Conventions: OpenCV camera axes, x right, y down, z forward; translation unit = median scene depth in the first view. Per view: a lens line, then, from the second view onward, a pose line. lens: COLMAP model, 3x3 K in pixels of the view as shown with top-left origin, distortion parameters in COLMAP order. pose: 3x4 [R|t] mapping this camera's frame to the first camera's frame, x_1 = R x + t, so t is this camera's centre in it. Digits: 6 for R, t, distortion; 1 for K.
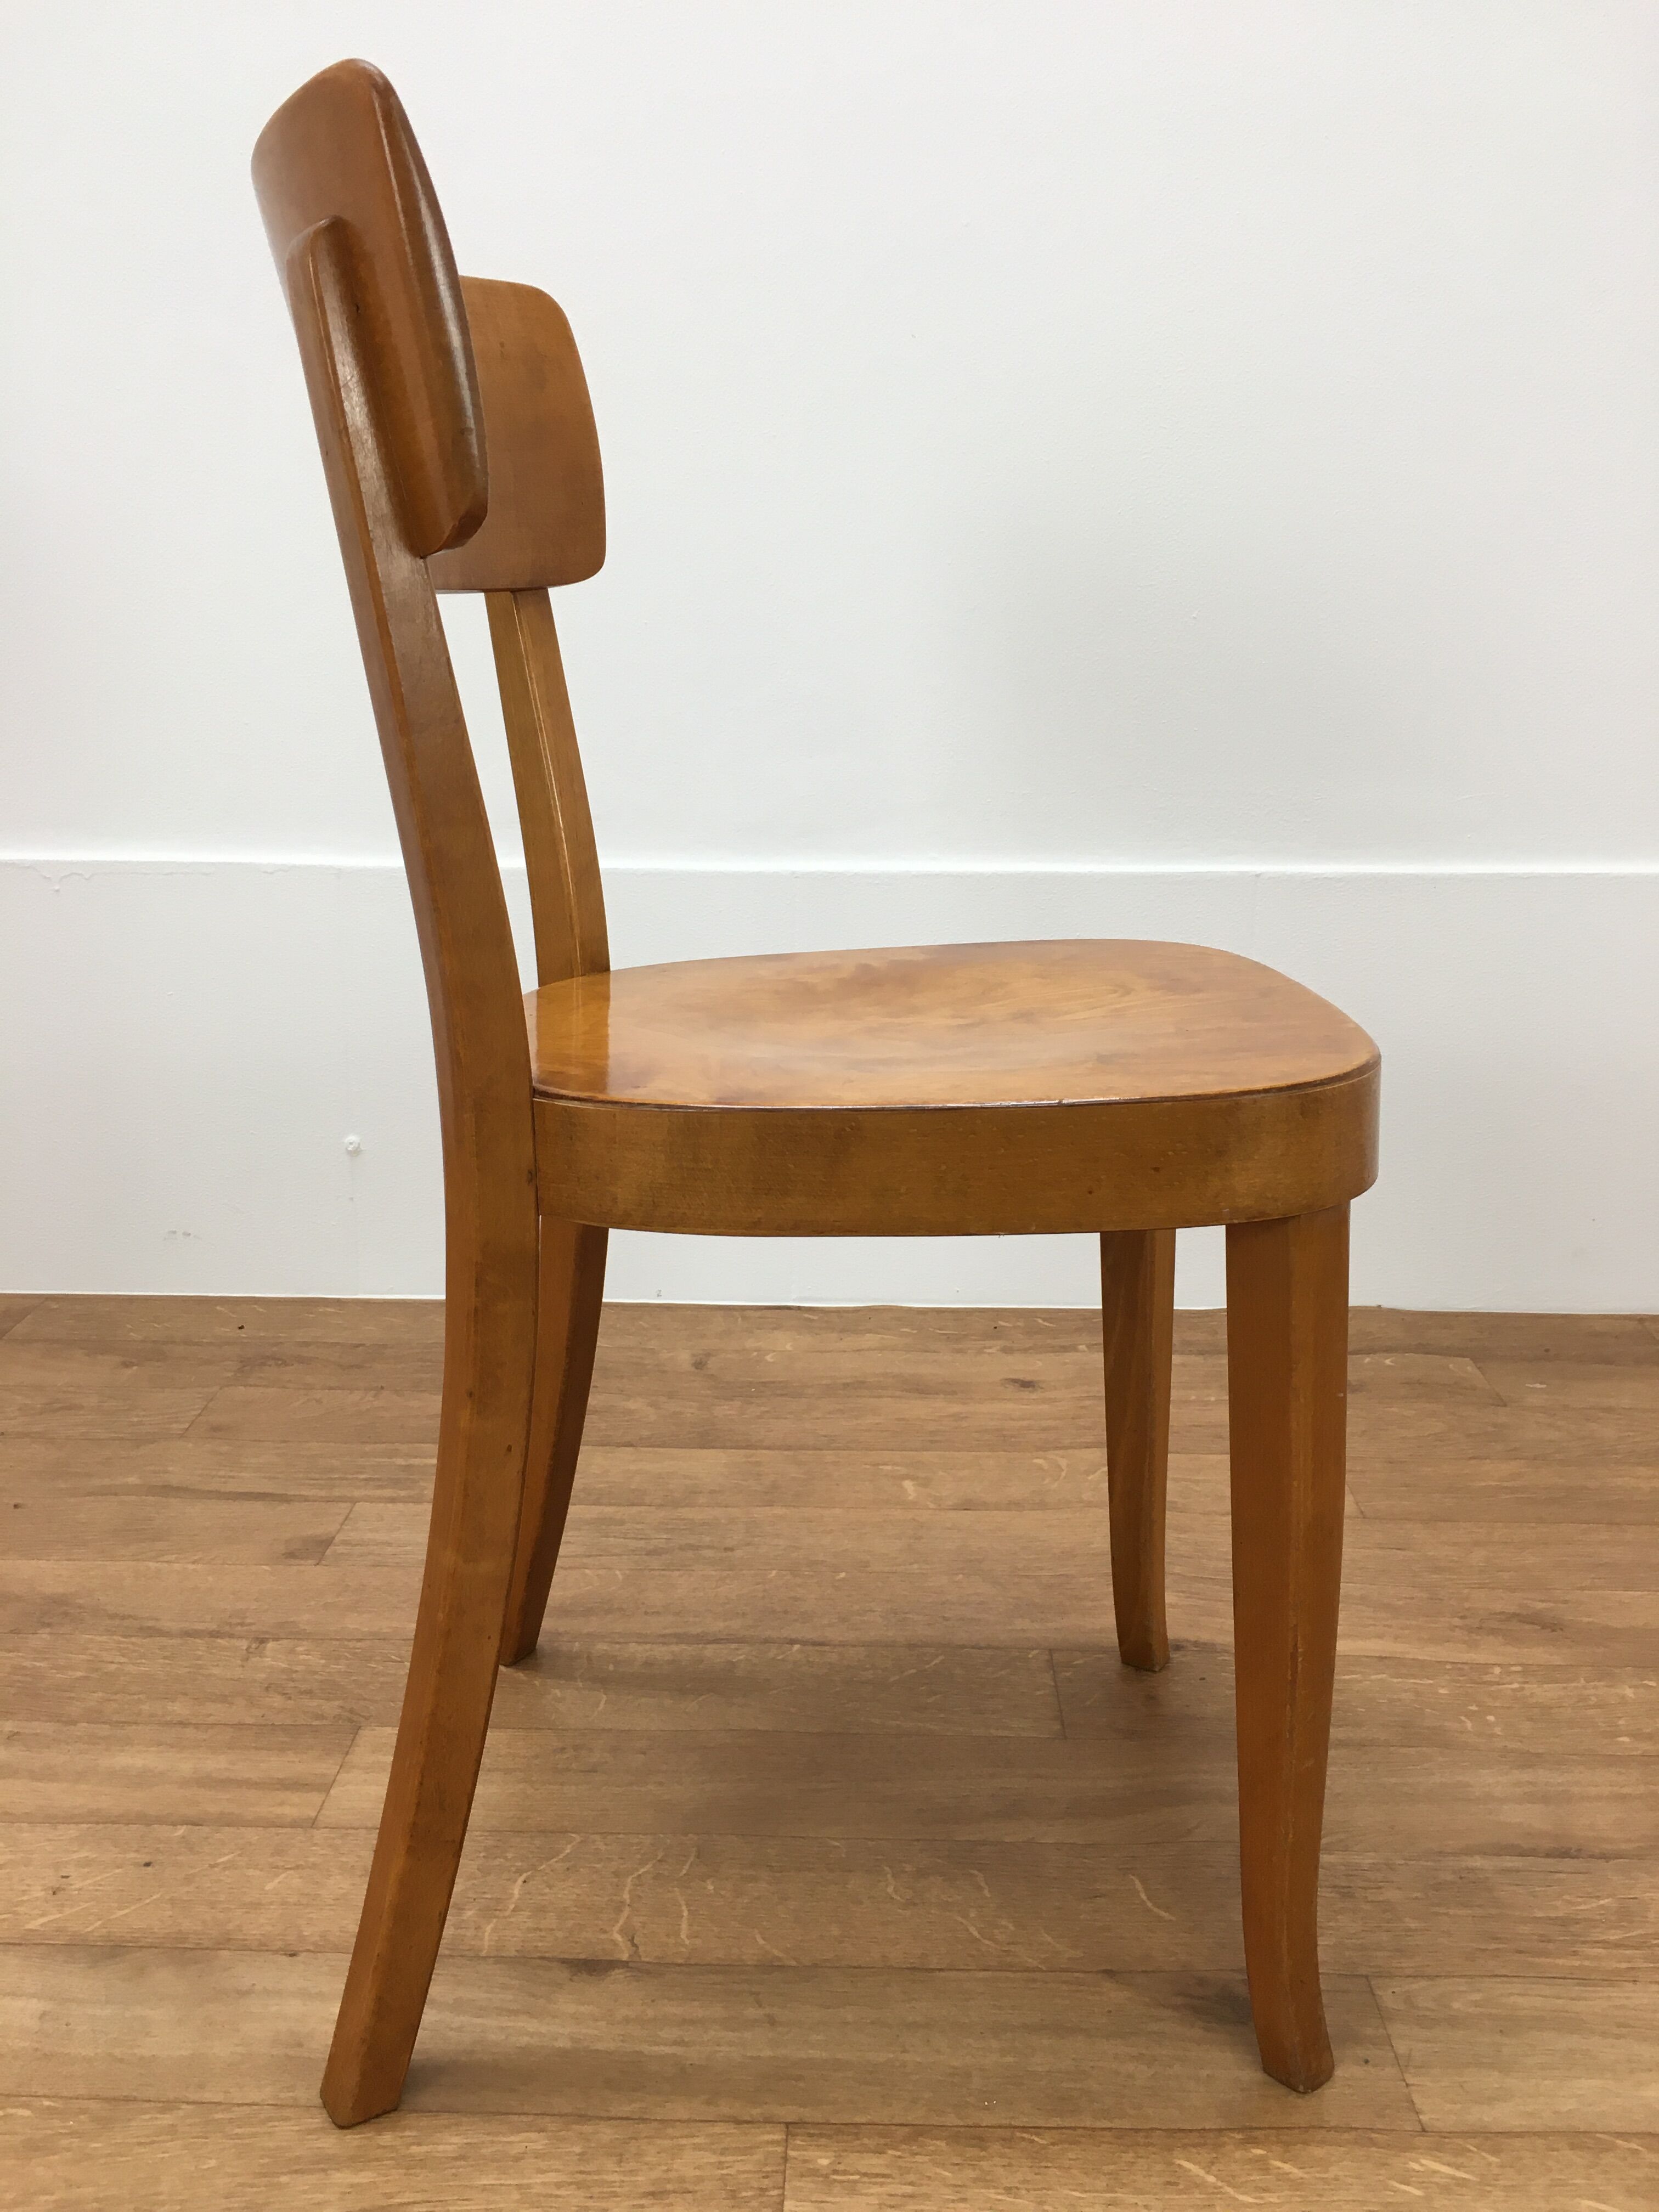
lens RADIAL K [[1894.5, 0, 818.9], [0, 1894.5, 1095.5], [0, 0, 1]] dist [0.075089, -0.120212]
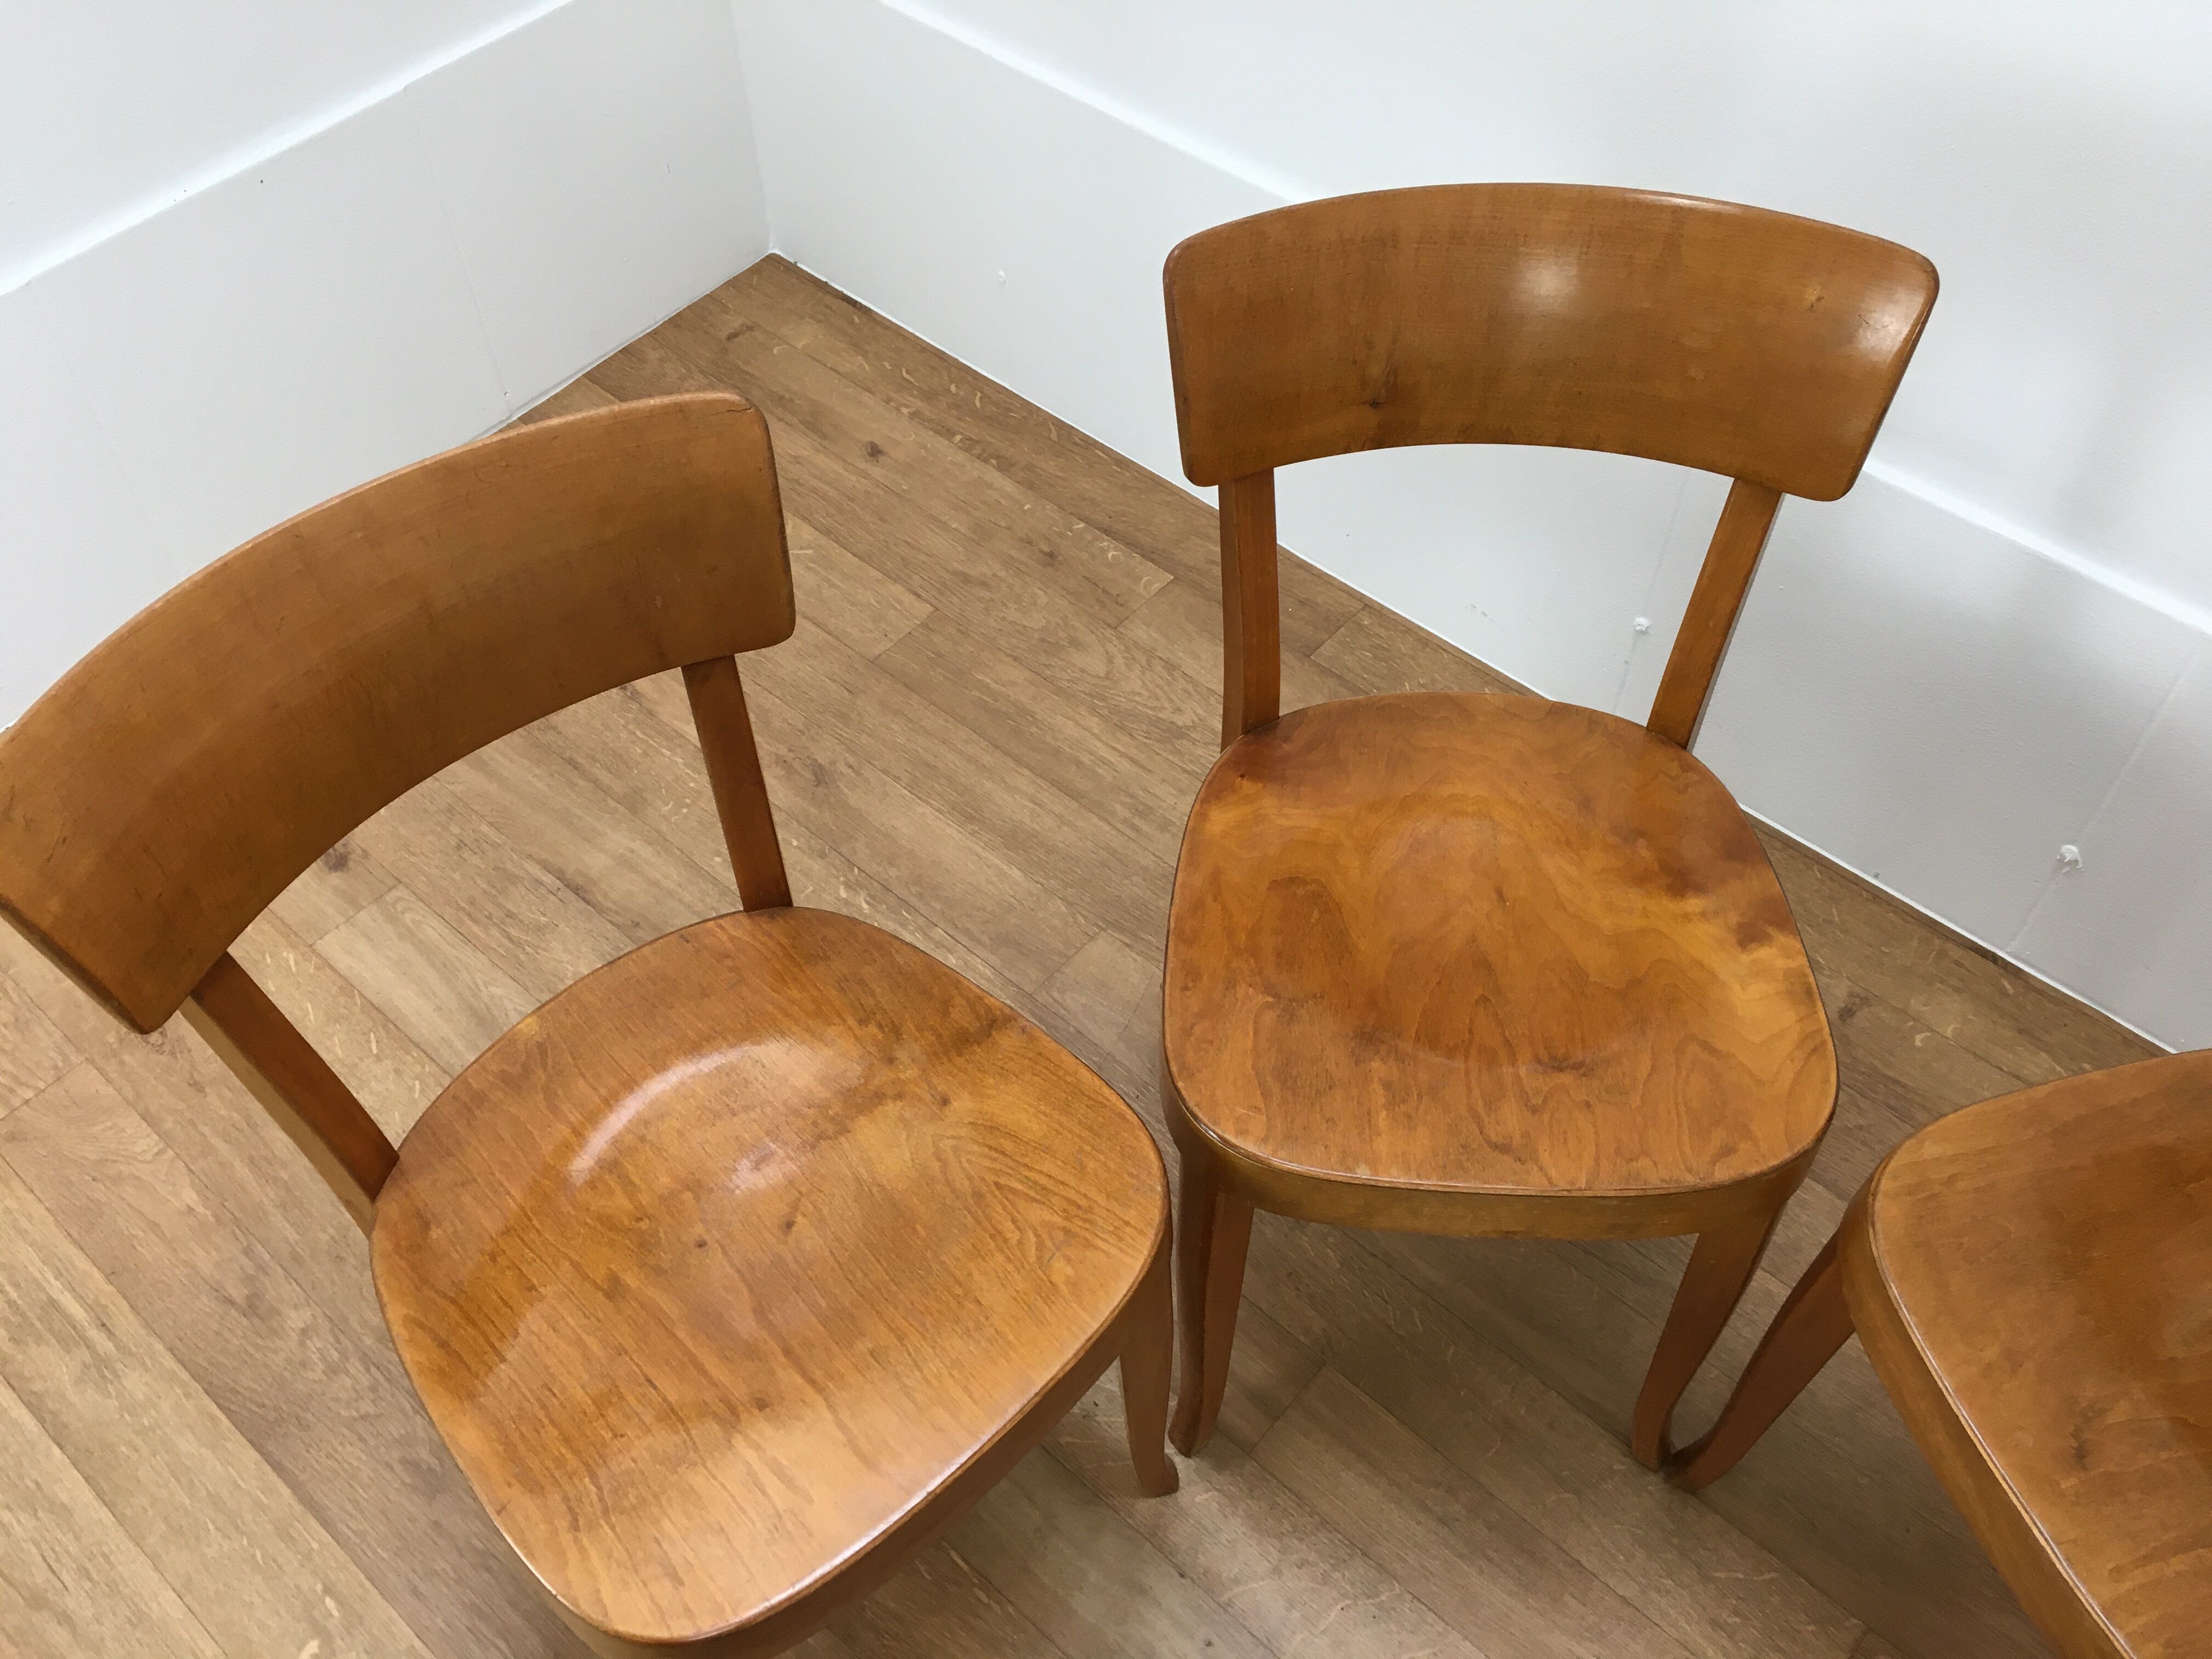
lens RADIAL K [[1894.5, 0, 1111.0], [0, 1894.5, 827.1], [0, 0, 1]] dist [0.075089, -0.120212]
pose [[0.766620, 0.486906, -0.418589, 1.388145], [-0.132120, 0.757570, 0.639244, -0.795180], [0.628362, -0.434753, 0.645098, 0.177782]]
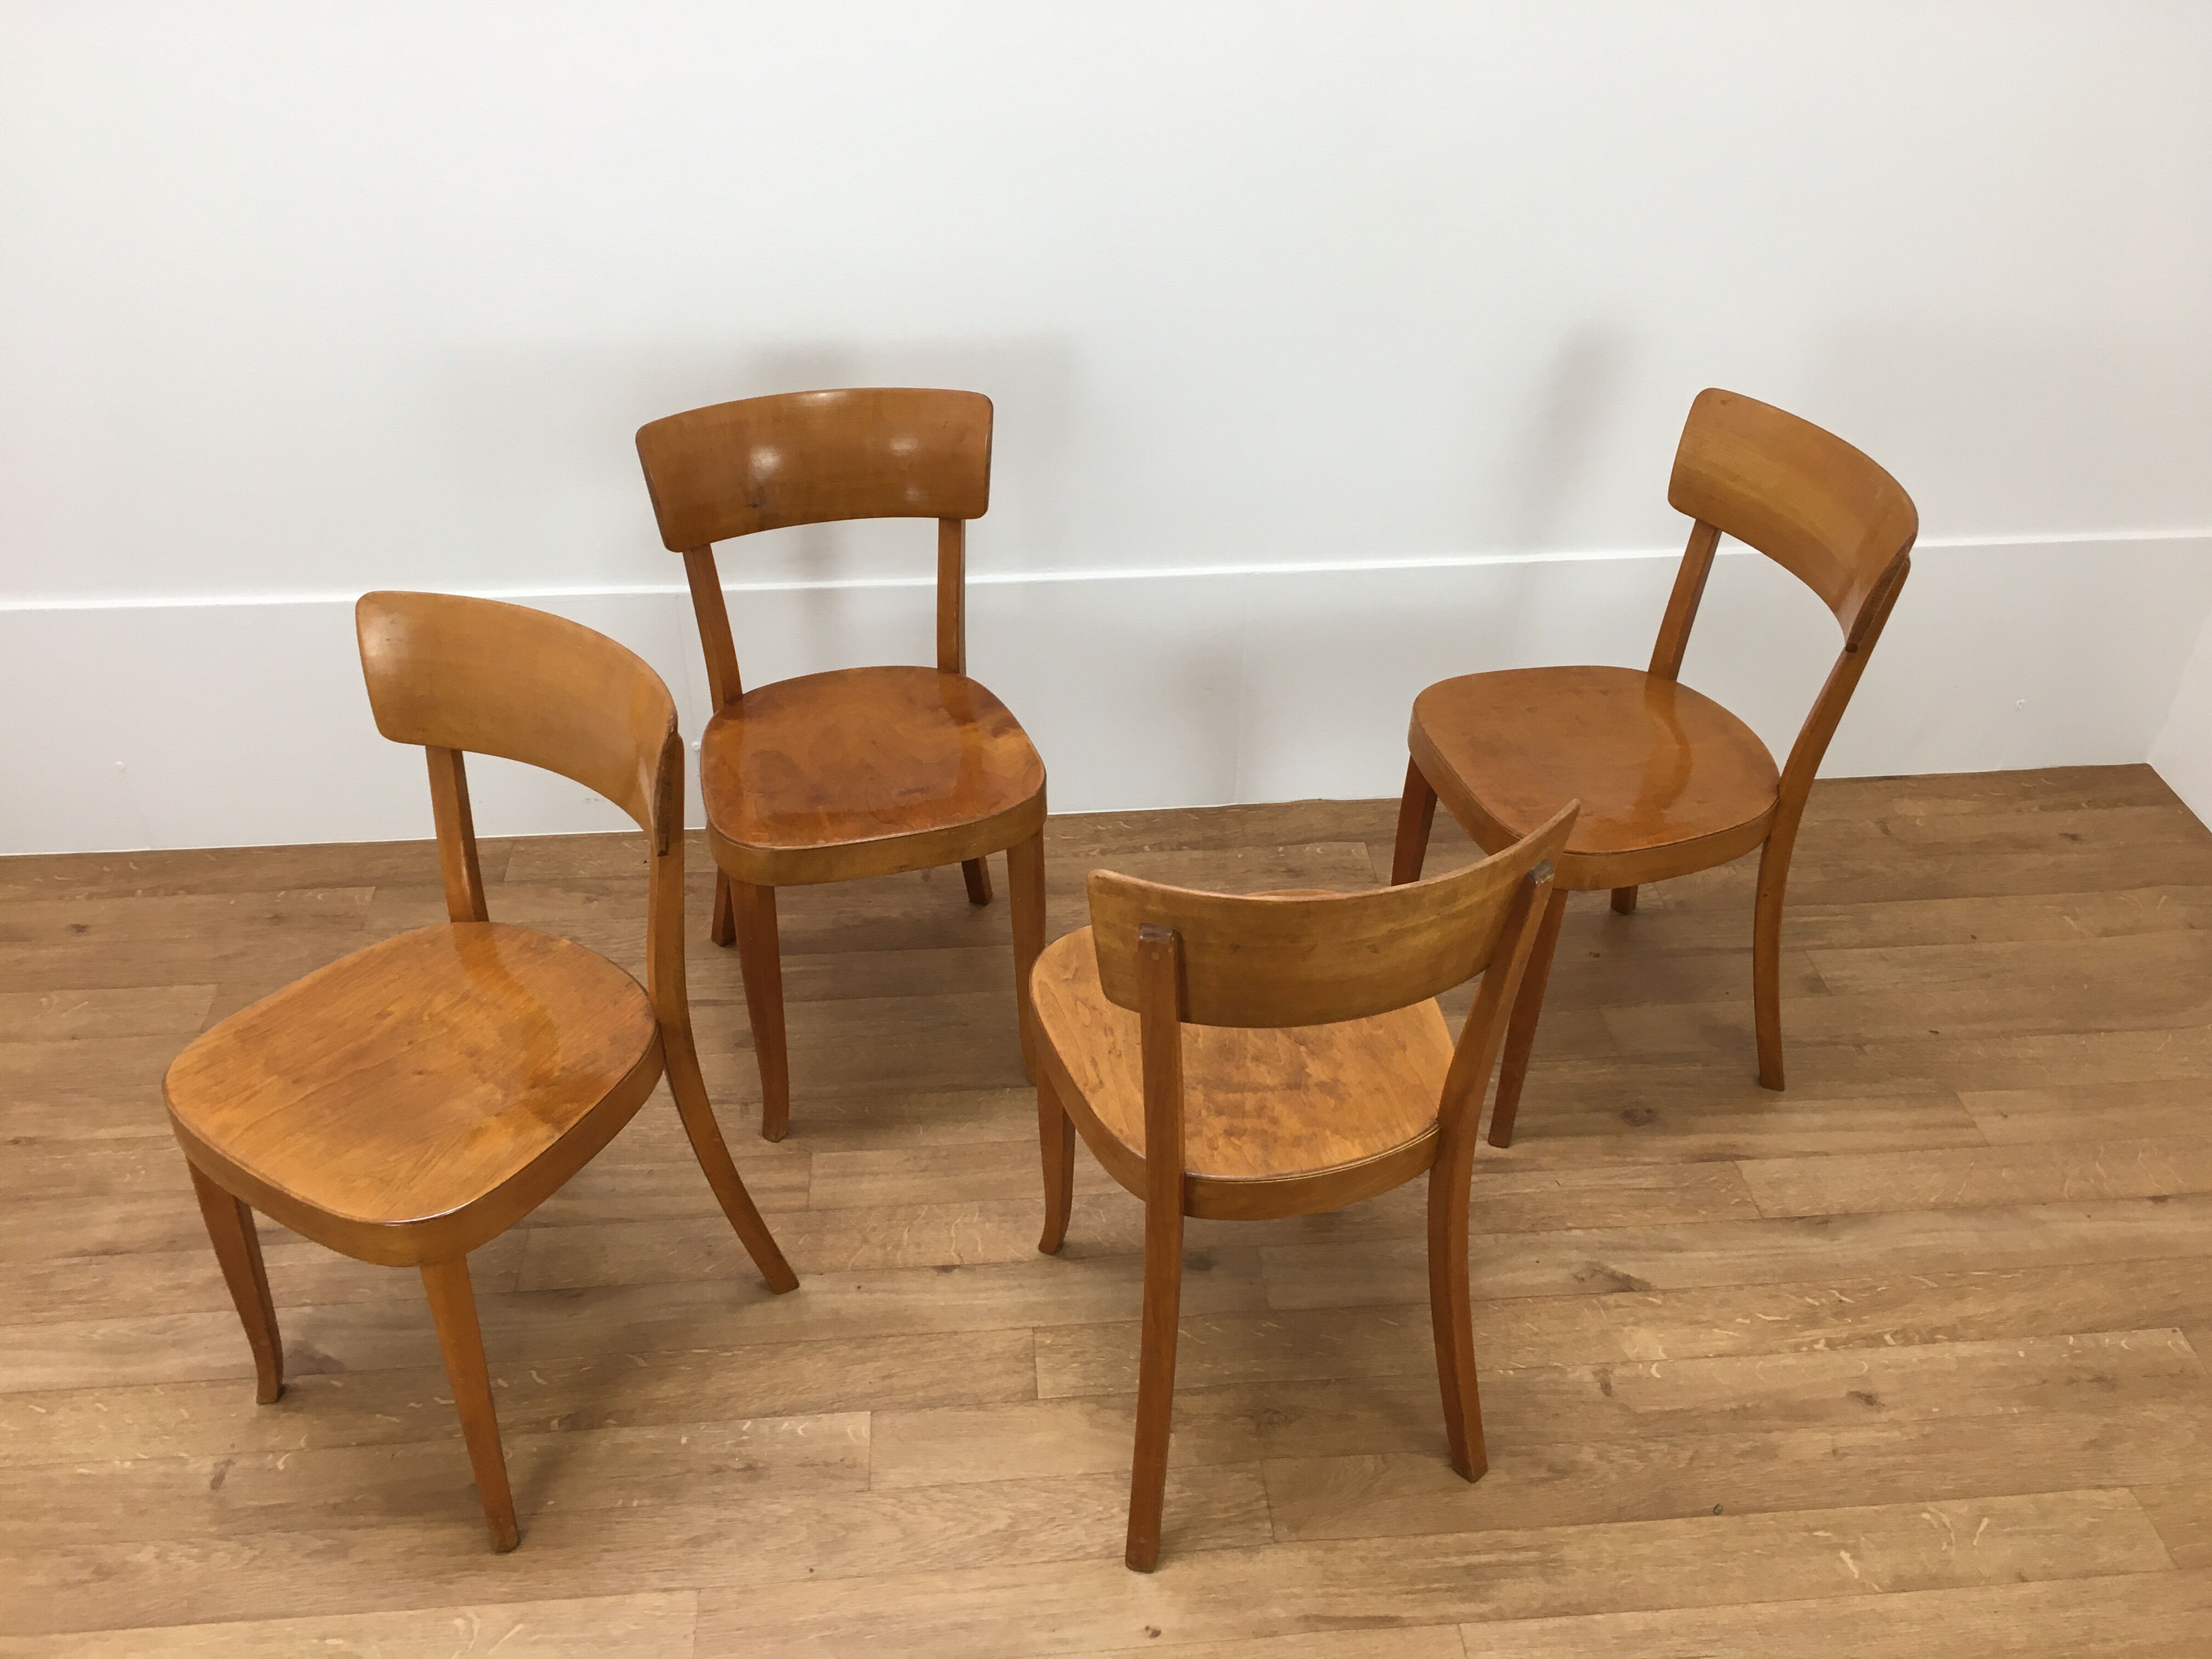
lens RADIAL K [[1894.5, 0, 1101.6], [0, 1894.5, 827.0], [0, 0, 1]] dist [0.075089, -0.120212]
pose [[0.993851, -0.062449, 0.091436, -0.090704], [0.023659, 0.926475, 0.375612, -0.828618], [-0.108170, -0.371139, 0.922255, -0.895851]]
